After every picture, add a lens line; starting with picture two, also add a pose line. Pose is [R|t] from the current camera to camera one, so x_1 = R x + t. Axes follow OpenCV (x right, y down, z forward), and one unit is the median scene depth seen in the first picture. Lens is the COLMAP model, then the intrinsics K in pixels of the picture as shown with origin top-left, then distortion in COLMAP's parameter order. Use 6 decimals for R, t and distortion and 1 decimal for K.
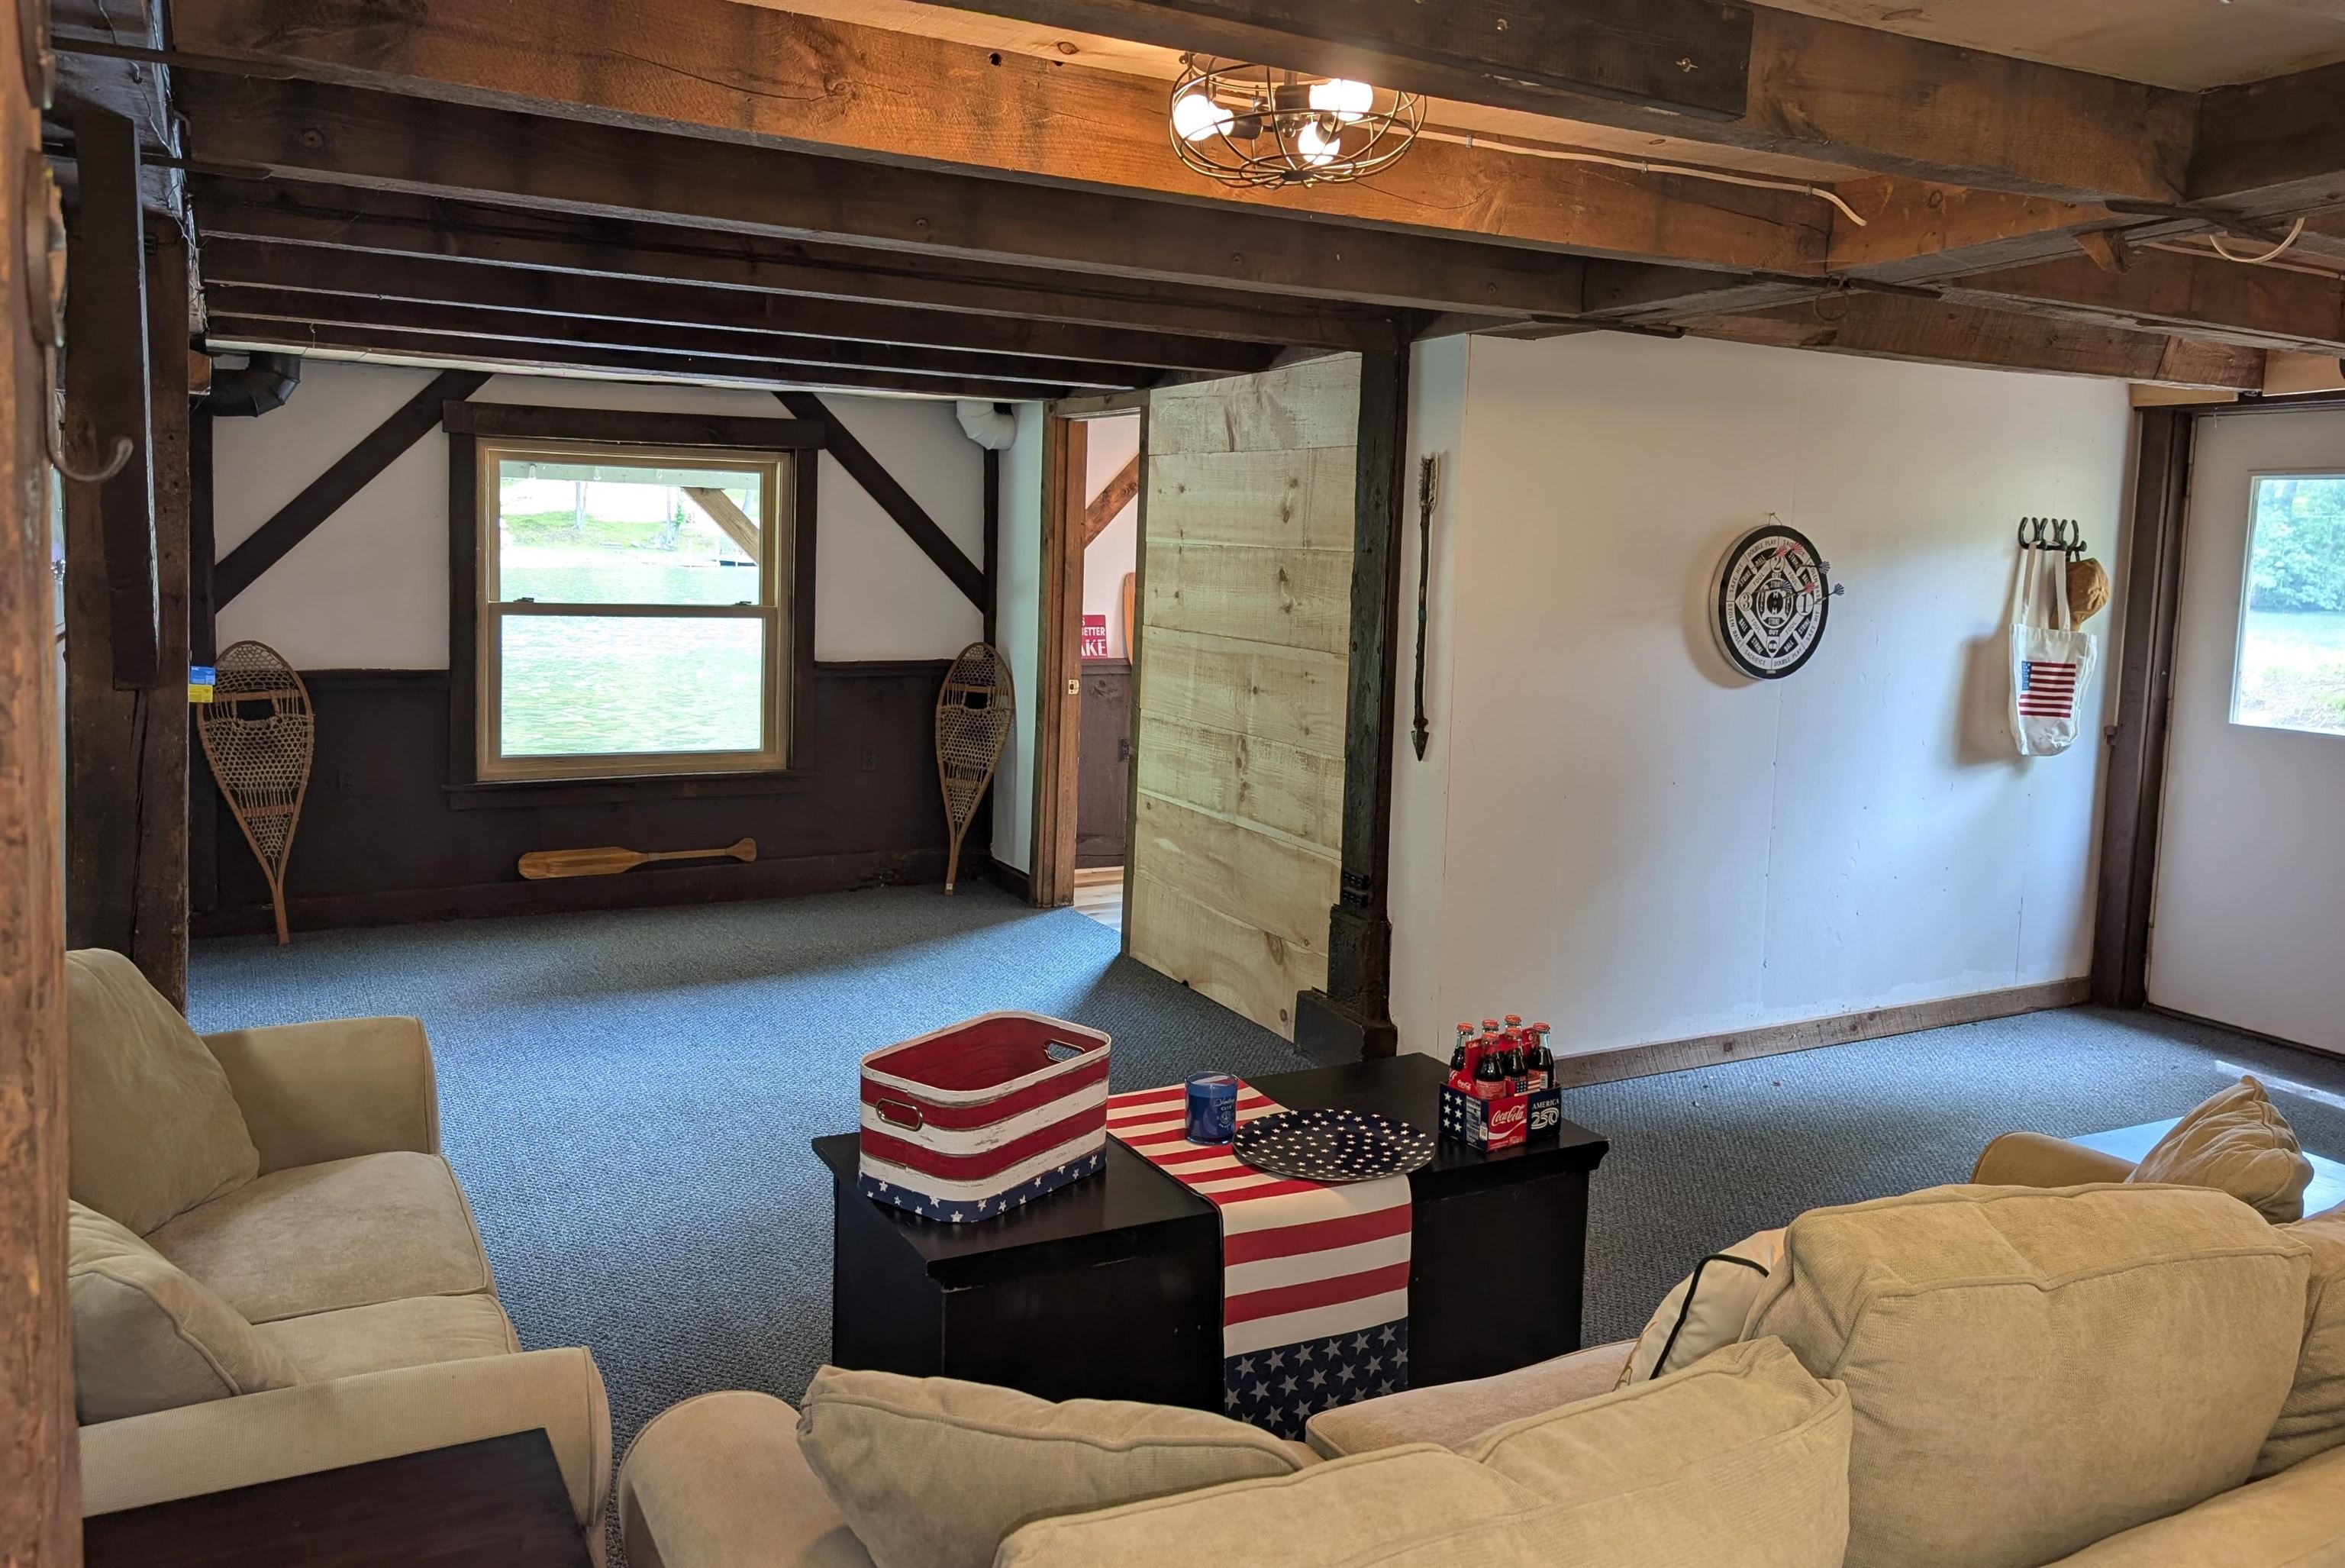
lens RADIAL K [[1752.0, 0, 1172.5], [0, 1752.0, 784.0], [0, 0, 1]] dist [0.003423, 0.004081]
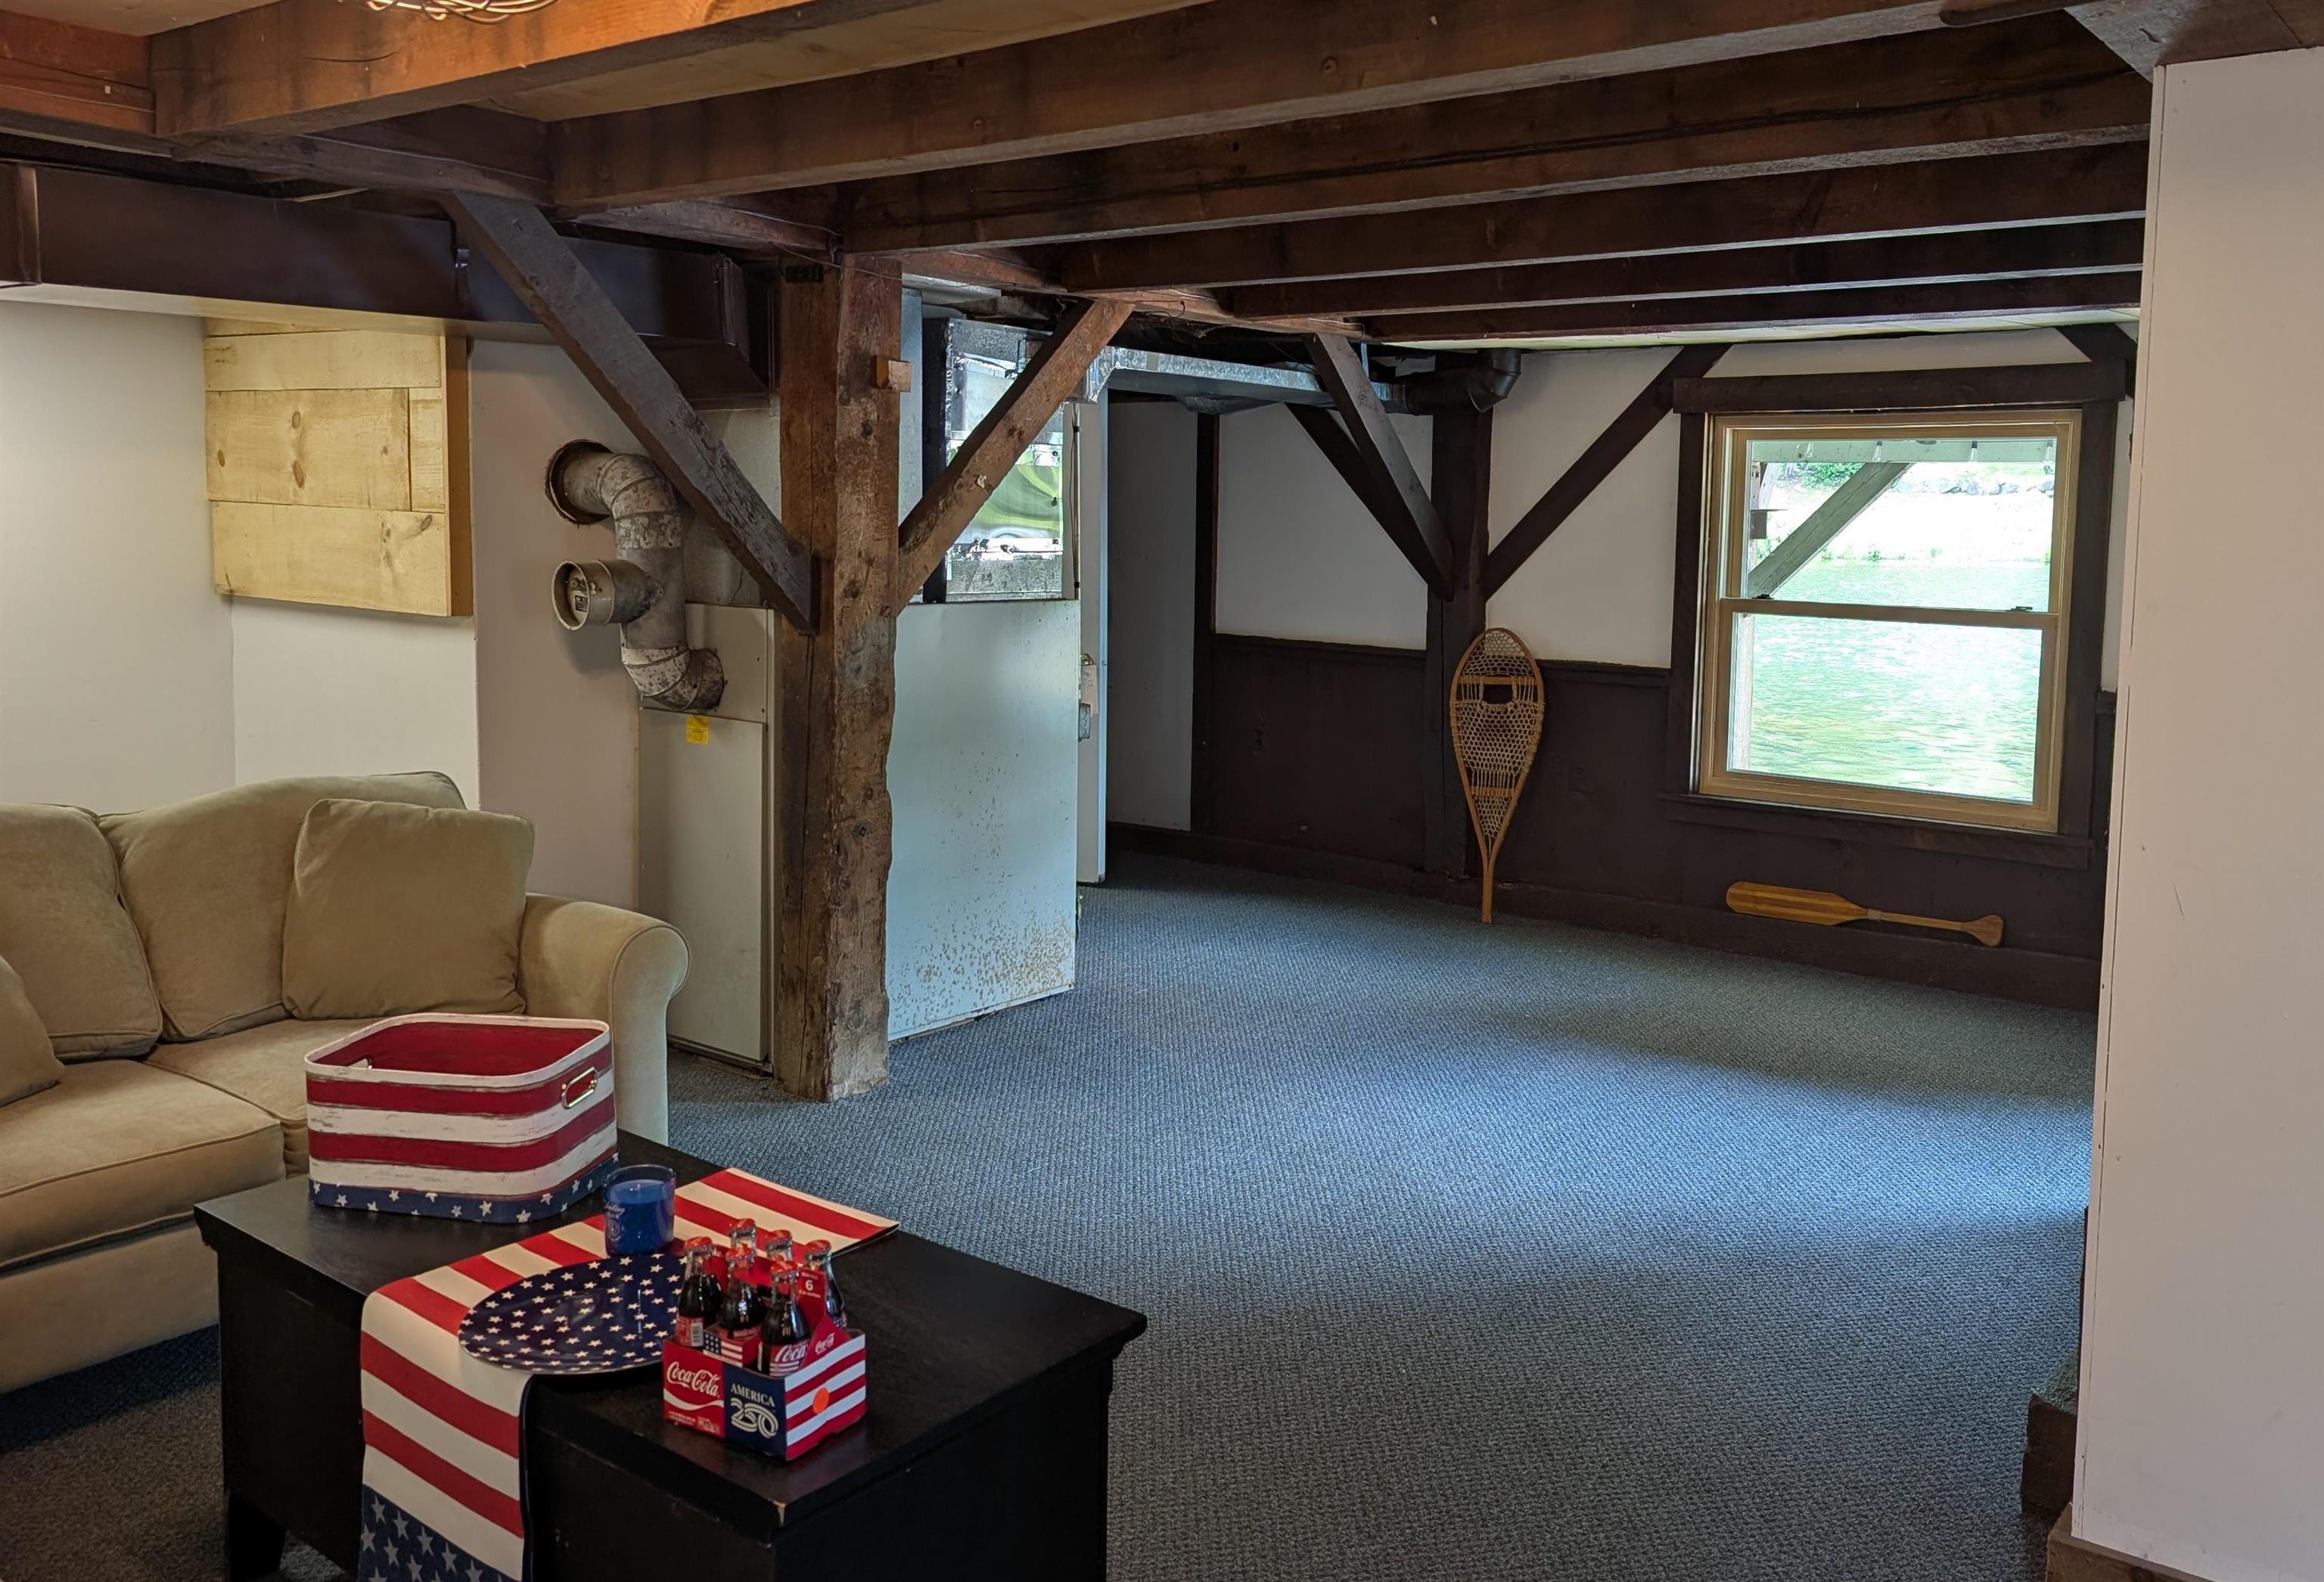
lens RADIAL K [[1817.3, 0, 1161.7], [0, 1817.3, 701.1], [0, 0, 1]] dist [0.061997, -0.001950]
pose [[0.398293, 0.077320, -0.913993, 0.376648], [-0.126320, 0.991570, 0.028836, -0.043241], [0.908518, 0.103971, 0.404703, 0.376443]]
